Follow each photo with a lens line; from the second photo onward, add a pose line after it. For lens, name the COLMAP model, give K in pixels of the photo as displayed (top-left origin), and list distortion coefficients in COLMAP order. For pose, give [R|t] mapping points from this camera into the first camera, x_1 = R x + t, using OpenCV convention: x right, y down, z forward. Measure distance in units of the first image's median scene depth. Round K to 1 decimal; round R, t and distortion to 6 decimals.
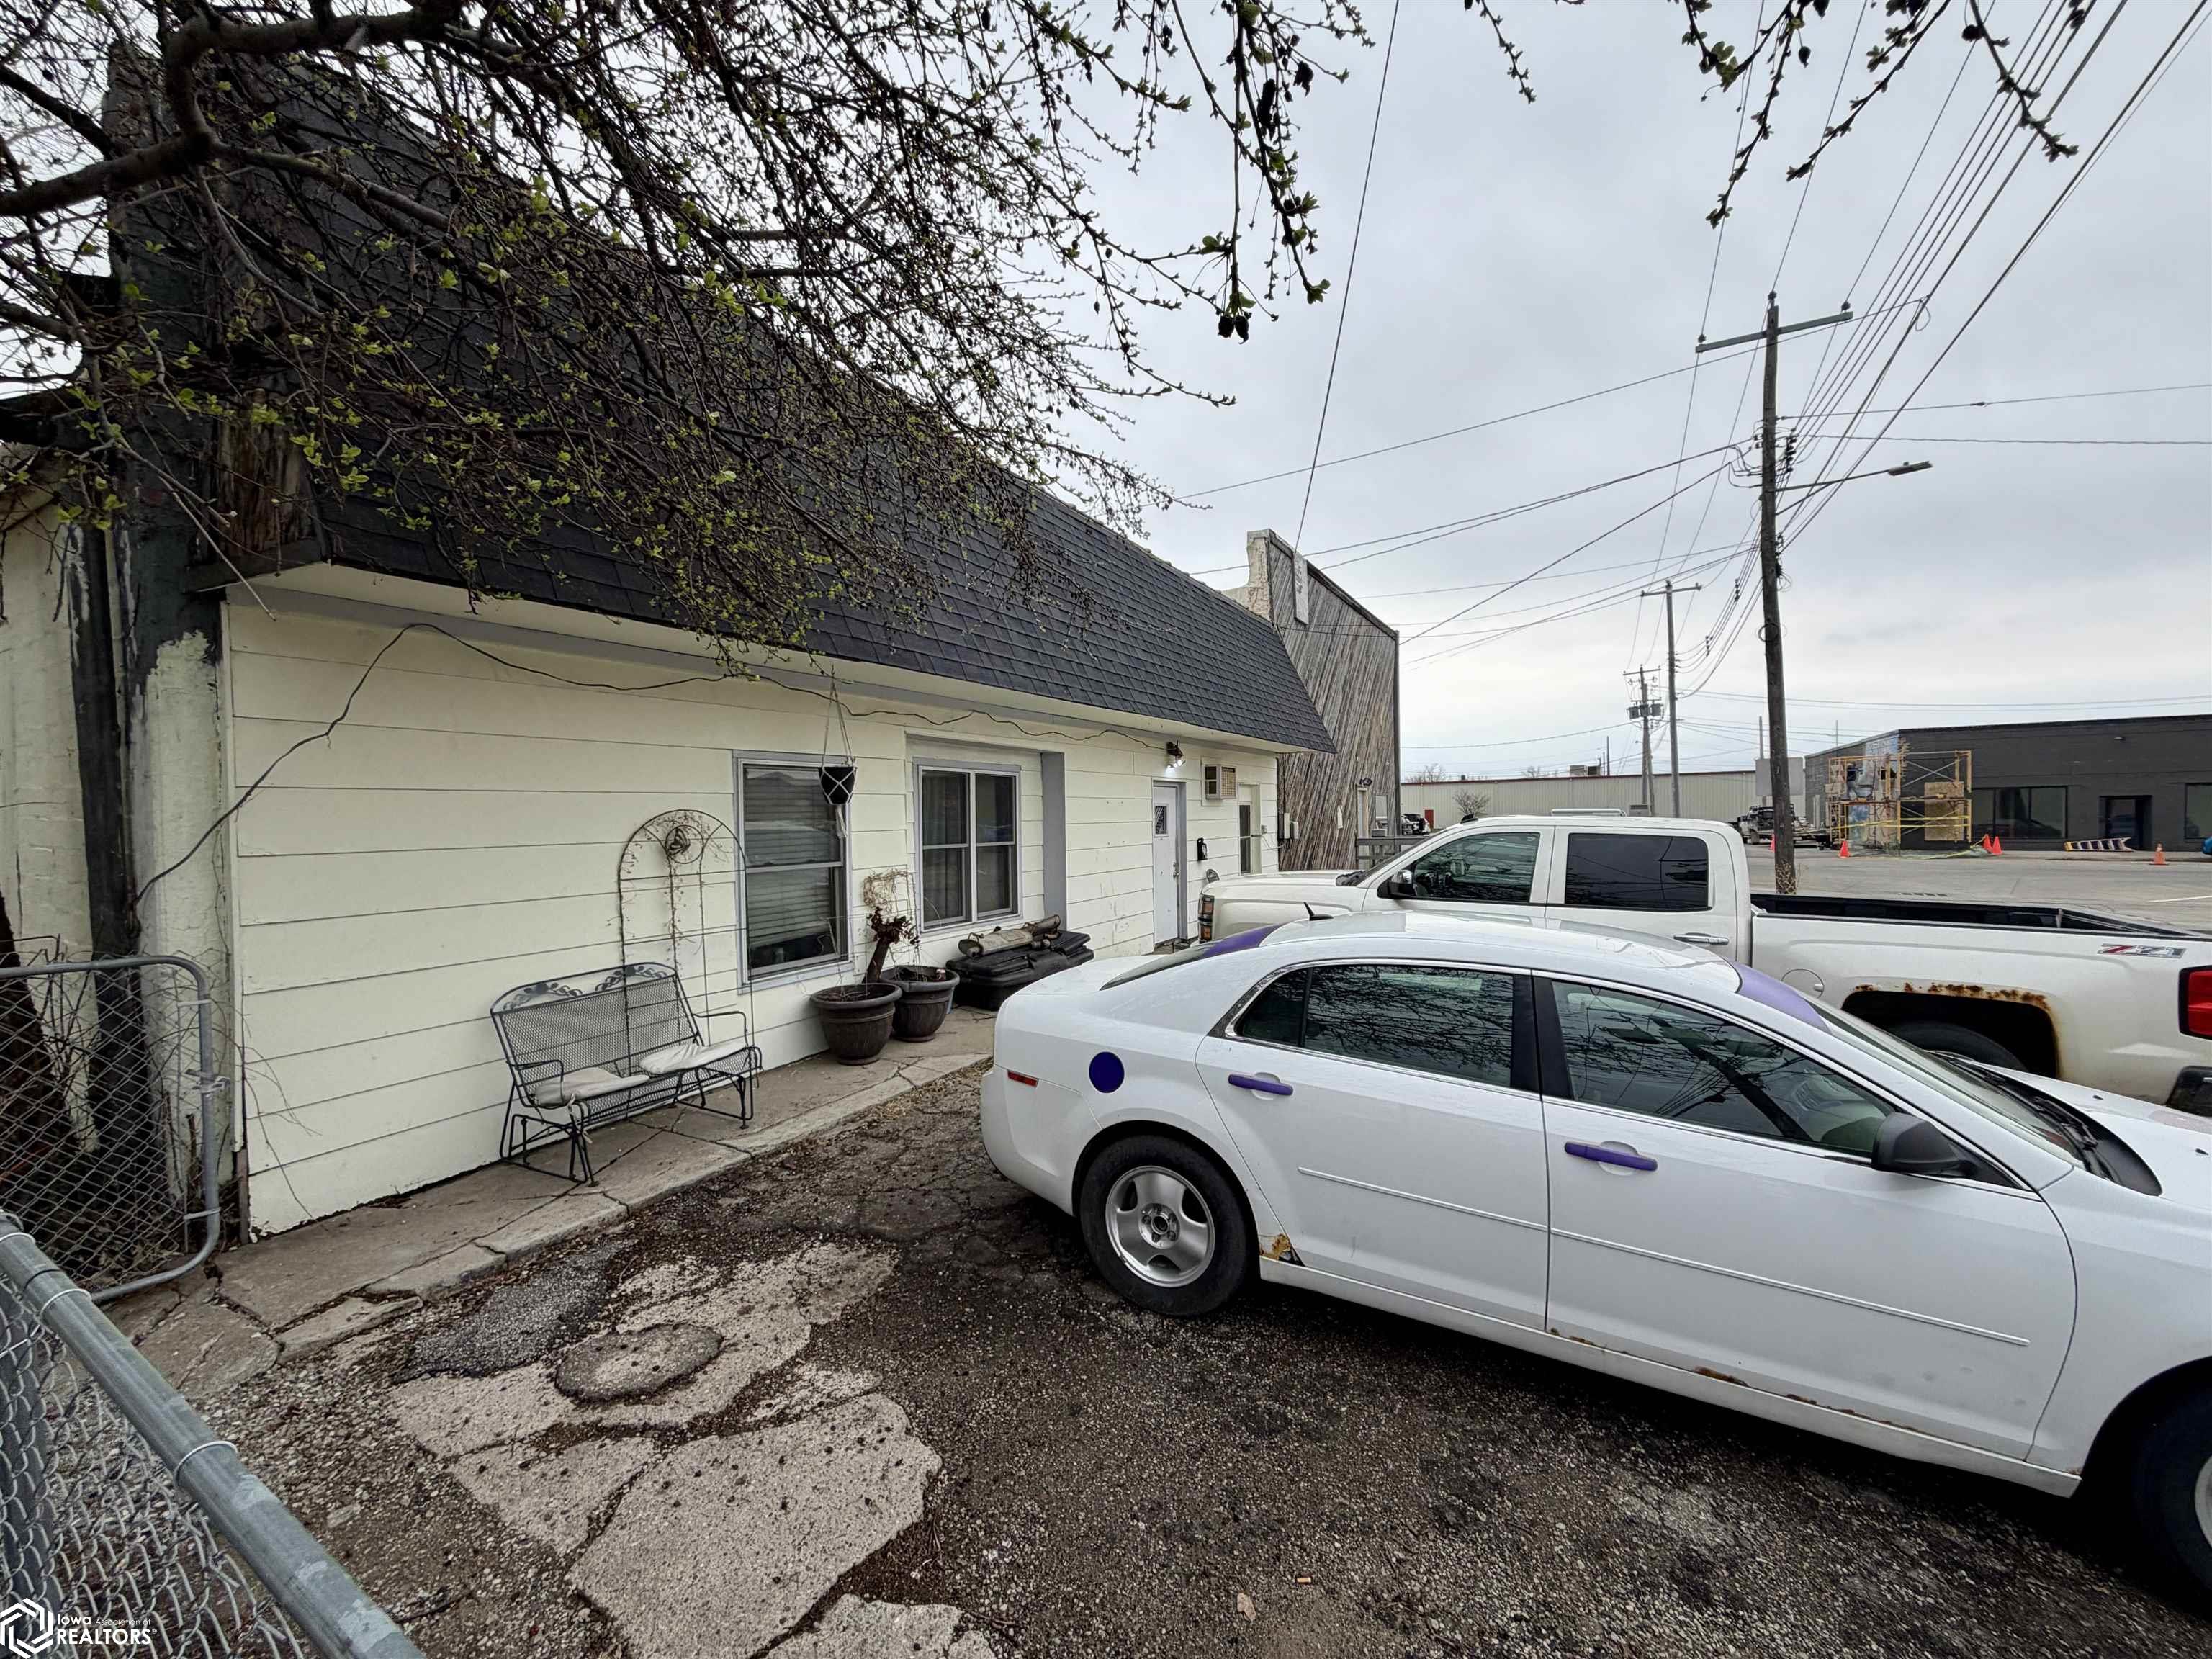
lens RADIAL K [[873.5, 0, 1102.2], [0, 873.5, 830.3], [0, 0, 1]] dist [0.000737, 0.000025]
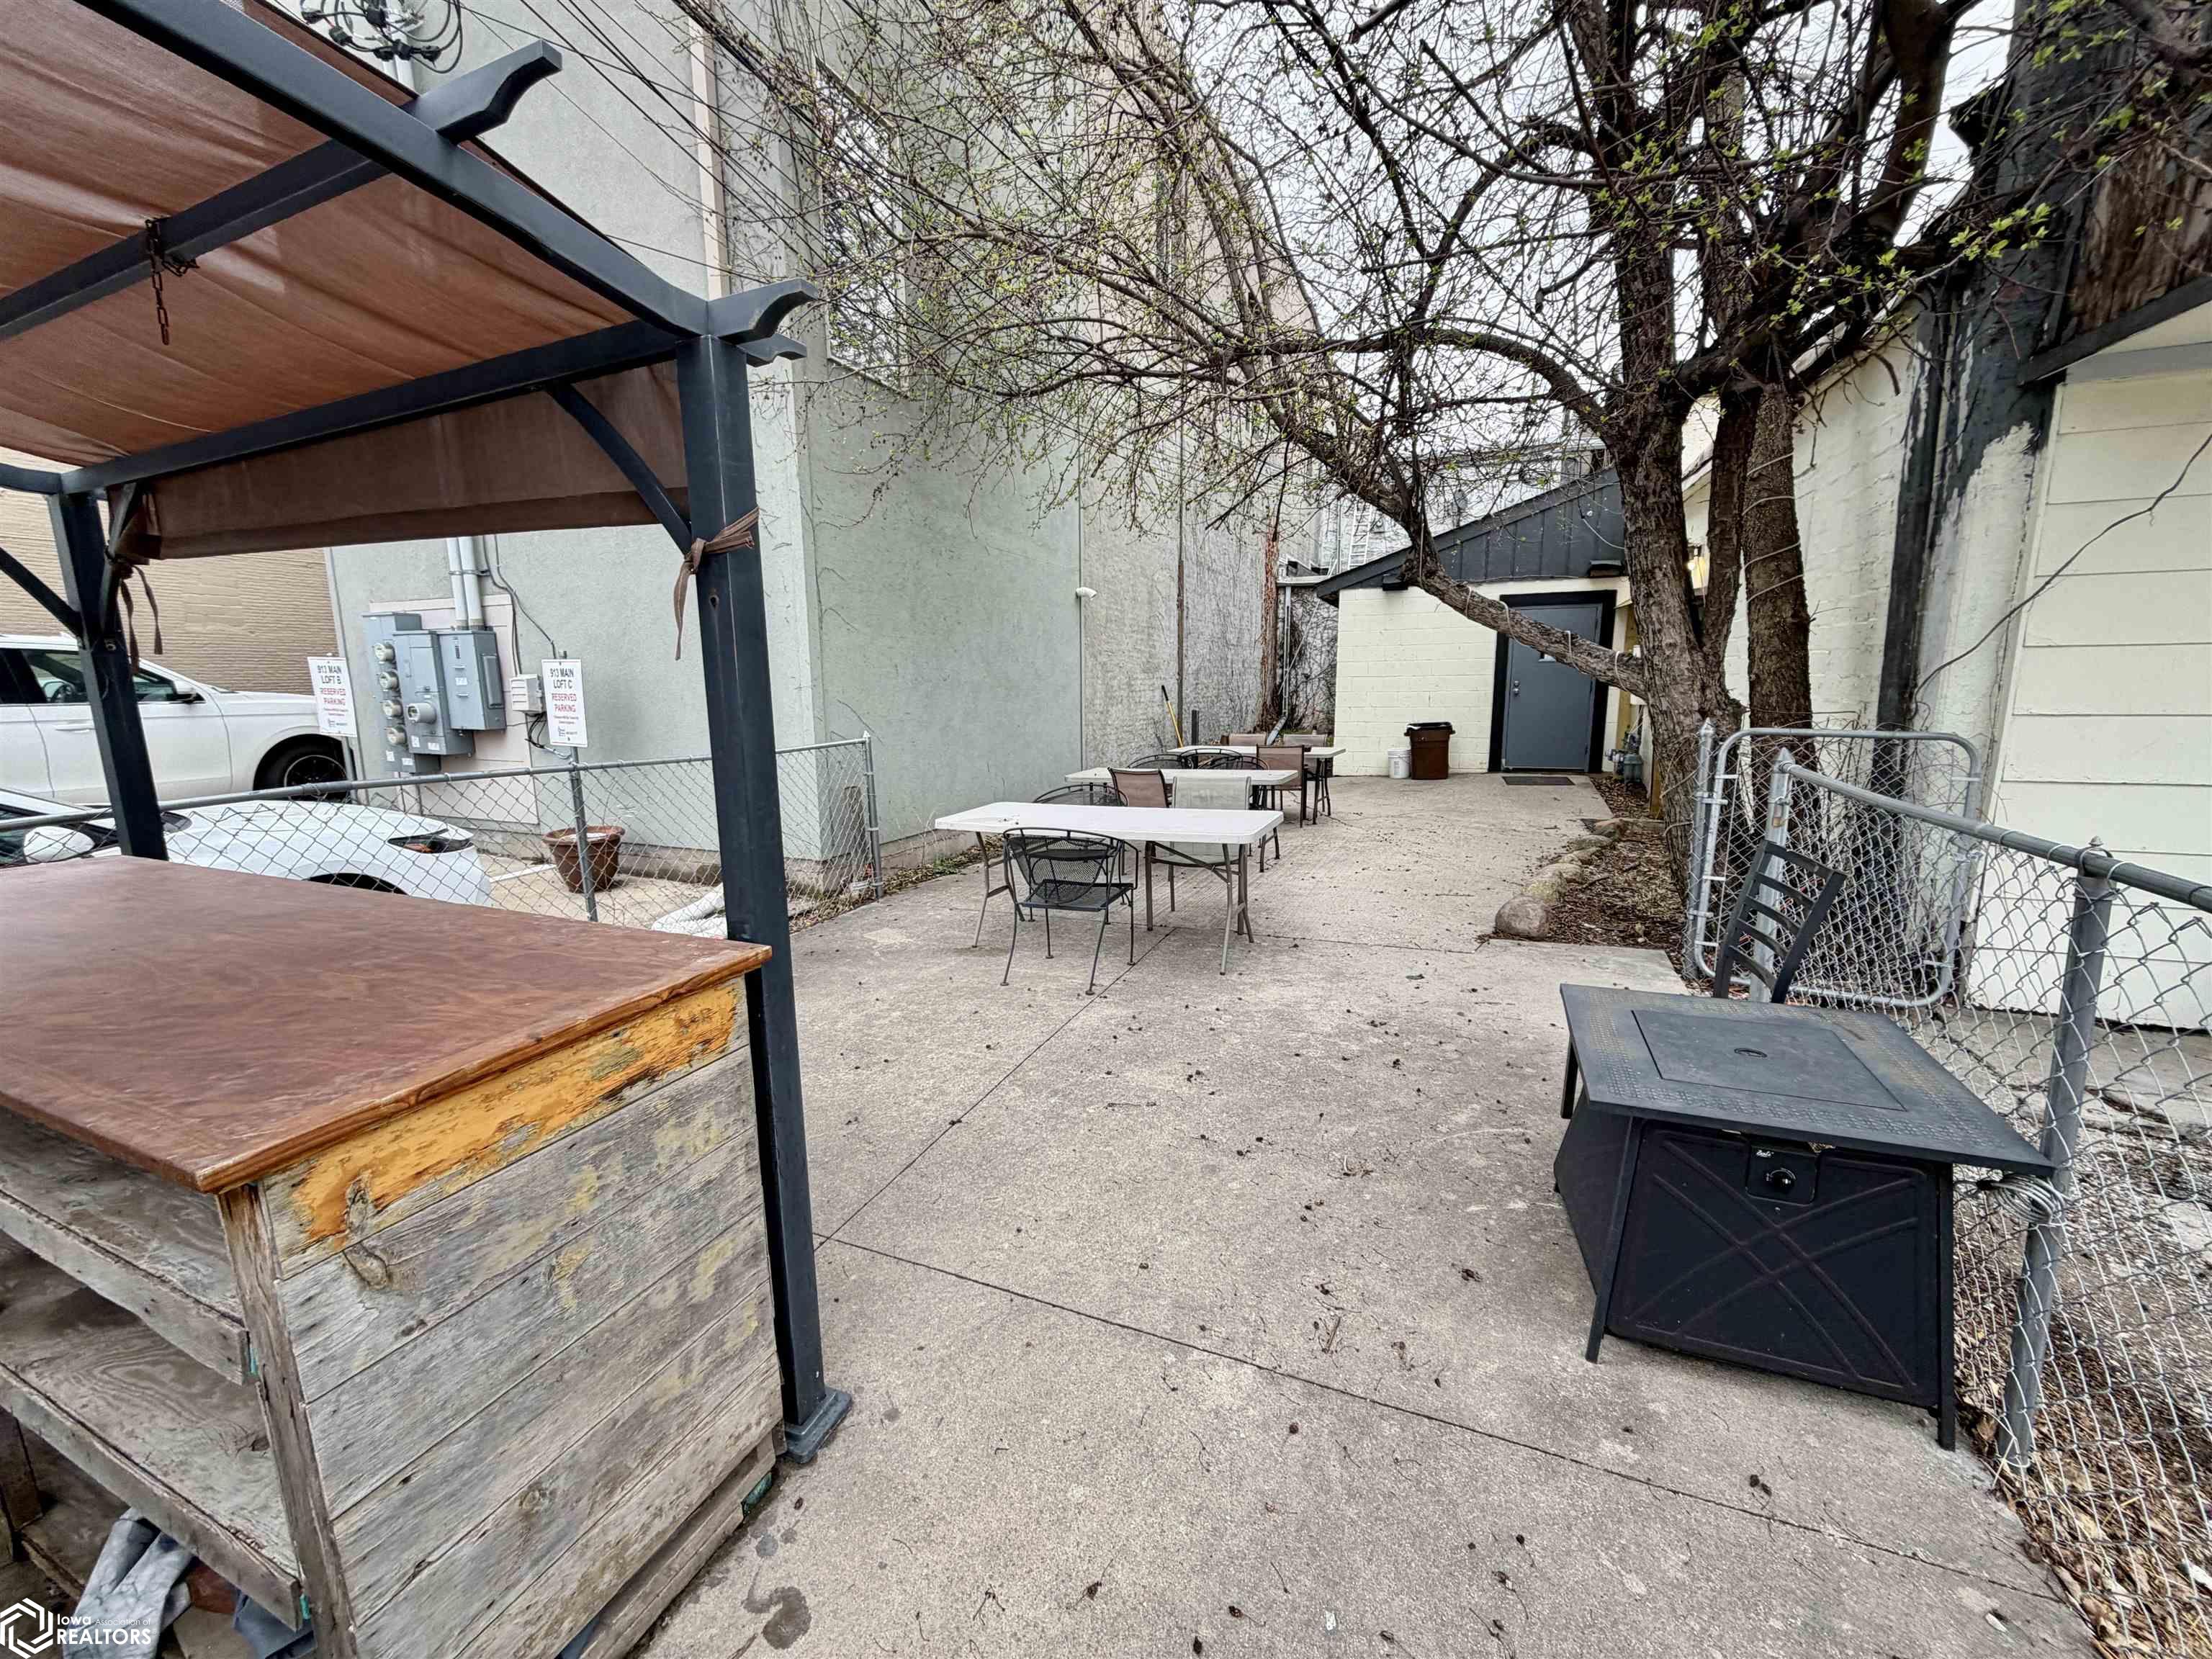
lens RADIAL K [[873.5, 0, 1100.2], [0, 873.5, 831.0], [0, 0, 1]] dist [0.000737, 0.000025]
pose [[0.113891, 0.178865, -0.977260, -0.069447], [-0.017299, 0.983868, 0.178058, 0.081295], [0.993343, -0.003374, 0.115148, -0.201652]]
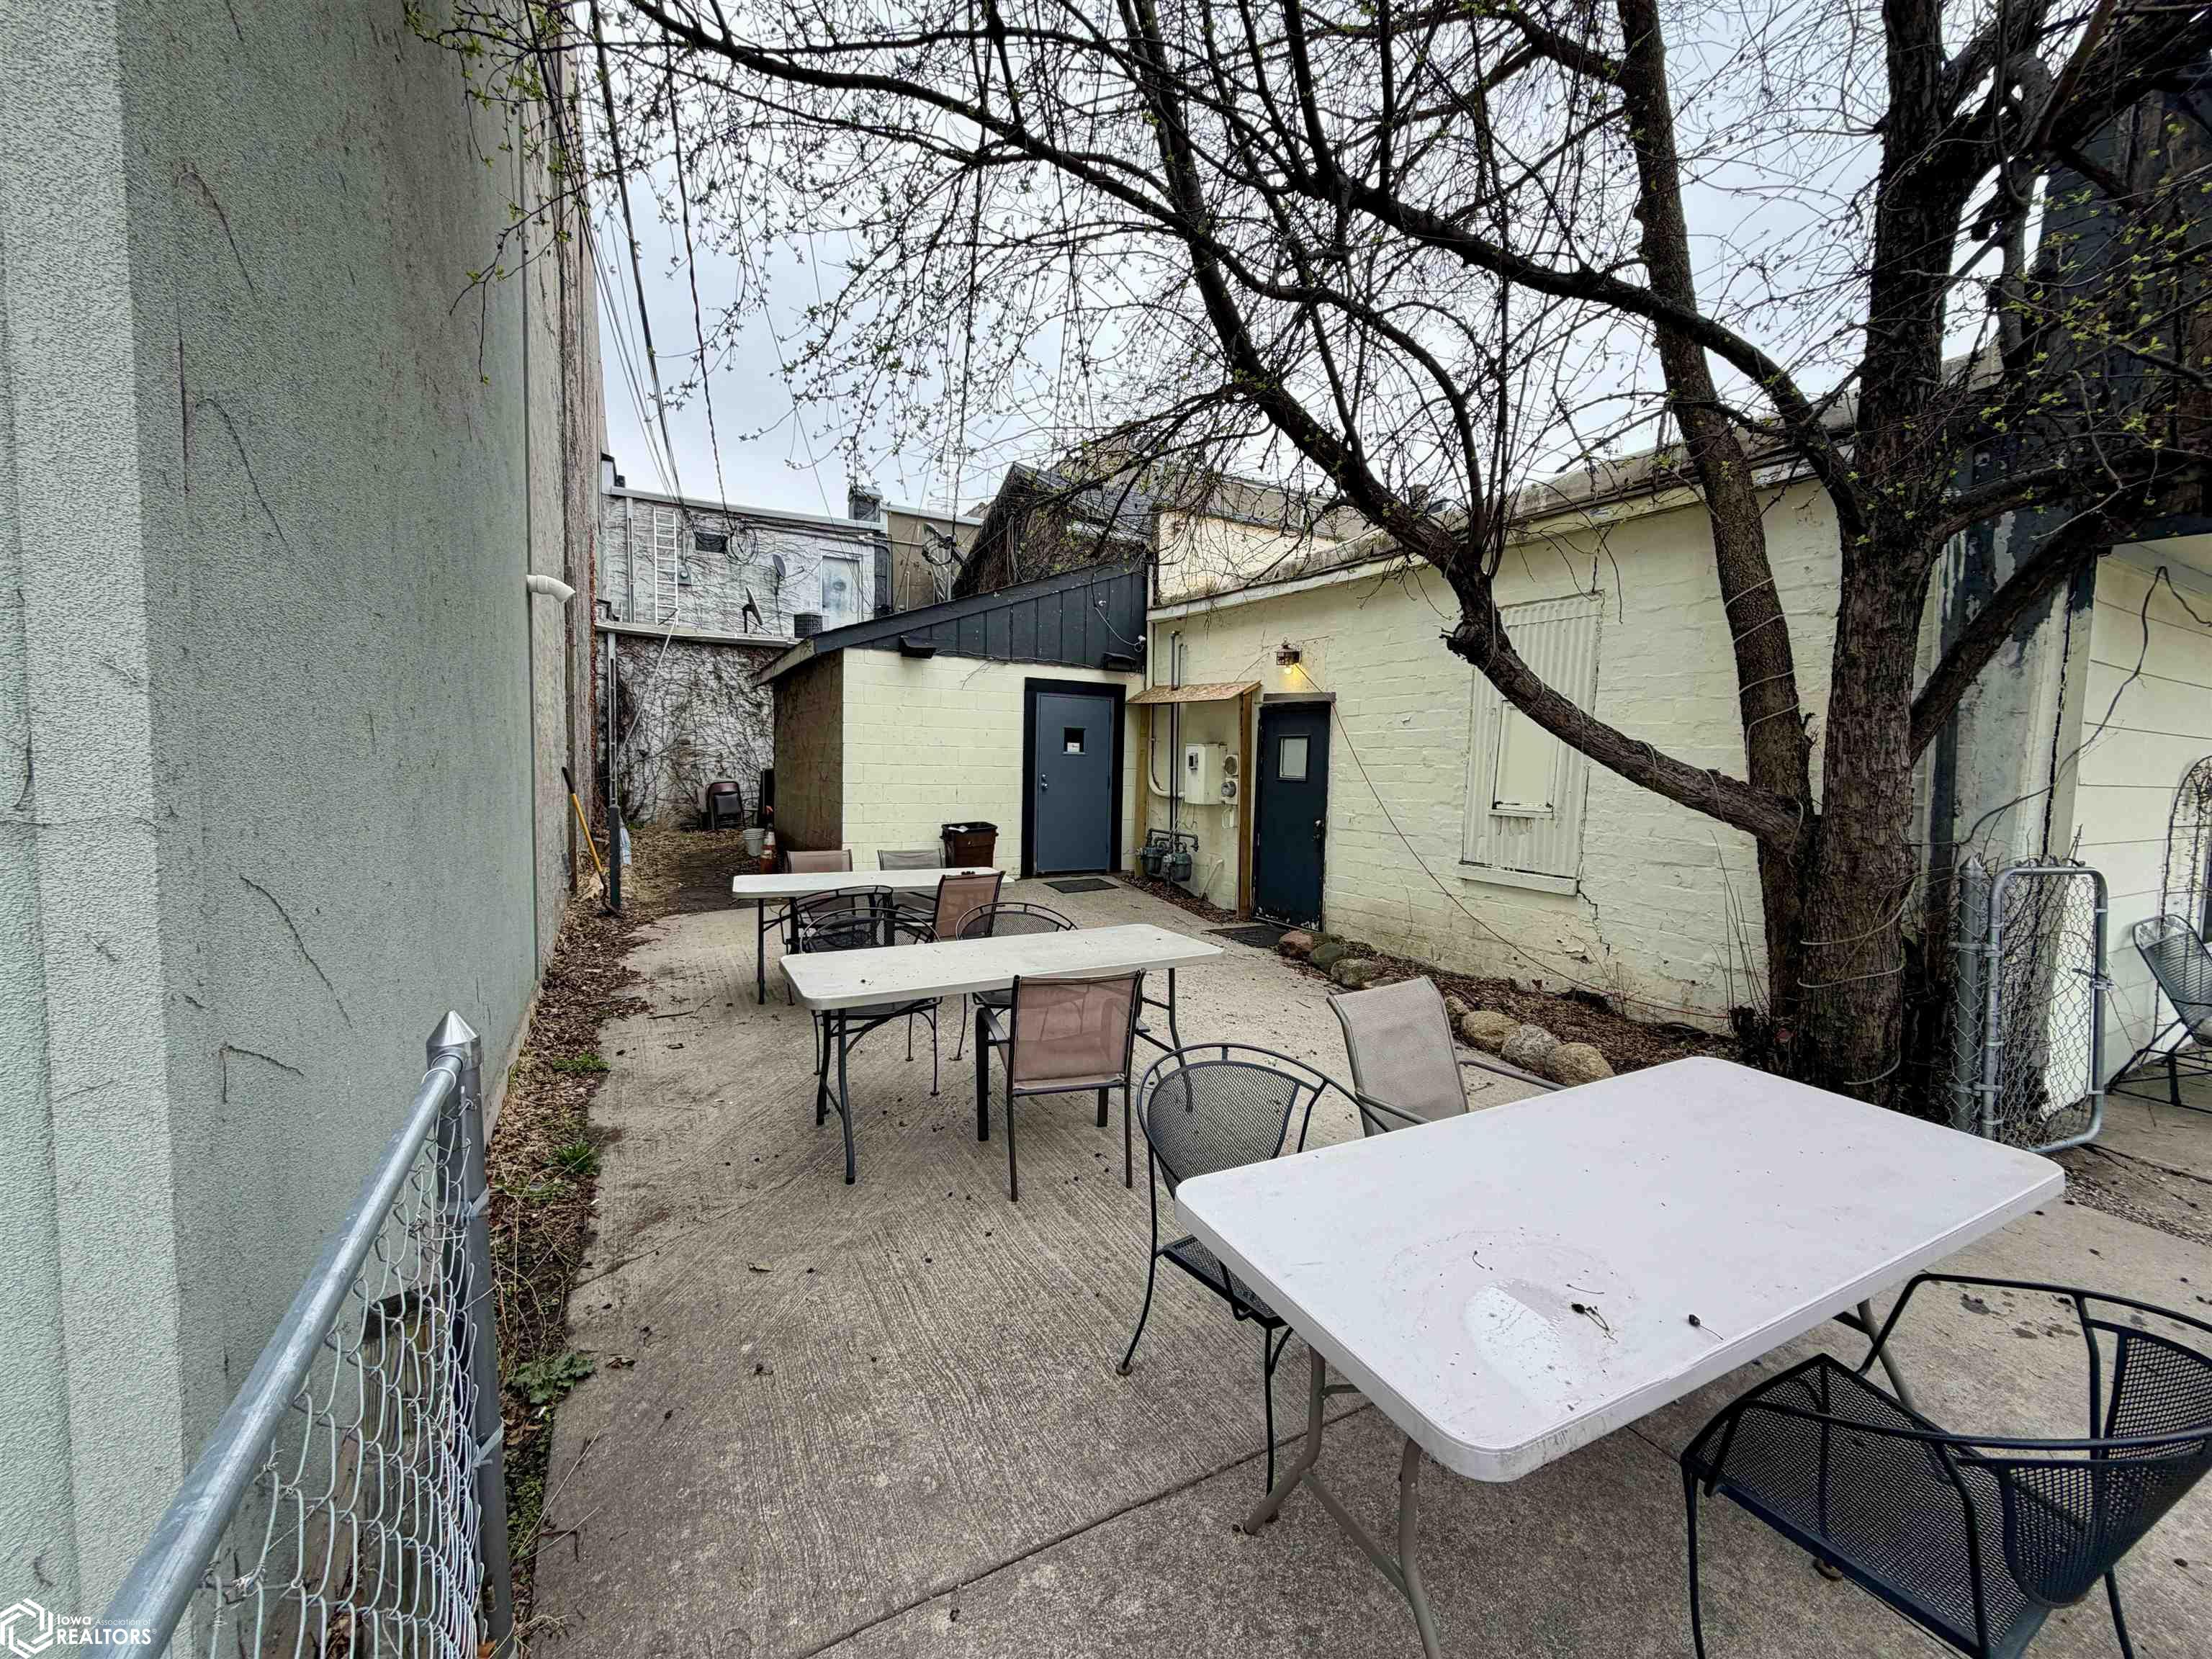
lens RADIAL K [[873.5, 0, 1100.4], [0, 873.5, 819.5], [0, 0, 1]] dist [0.000737, 0.000025]
pose [[0.846520, 0.066288, -0.528213, -1.436022], [-0.049707, 0.997725, 0.045548, 0.092669], [0.530031, -0.012302, 0.847889, -0.634854]]
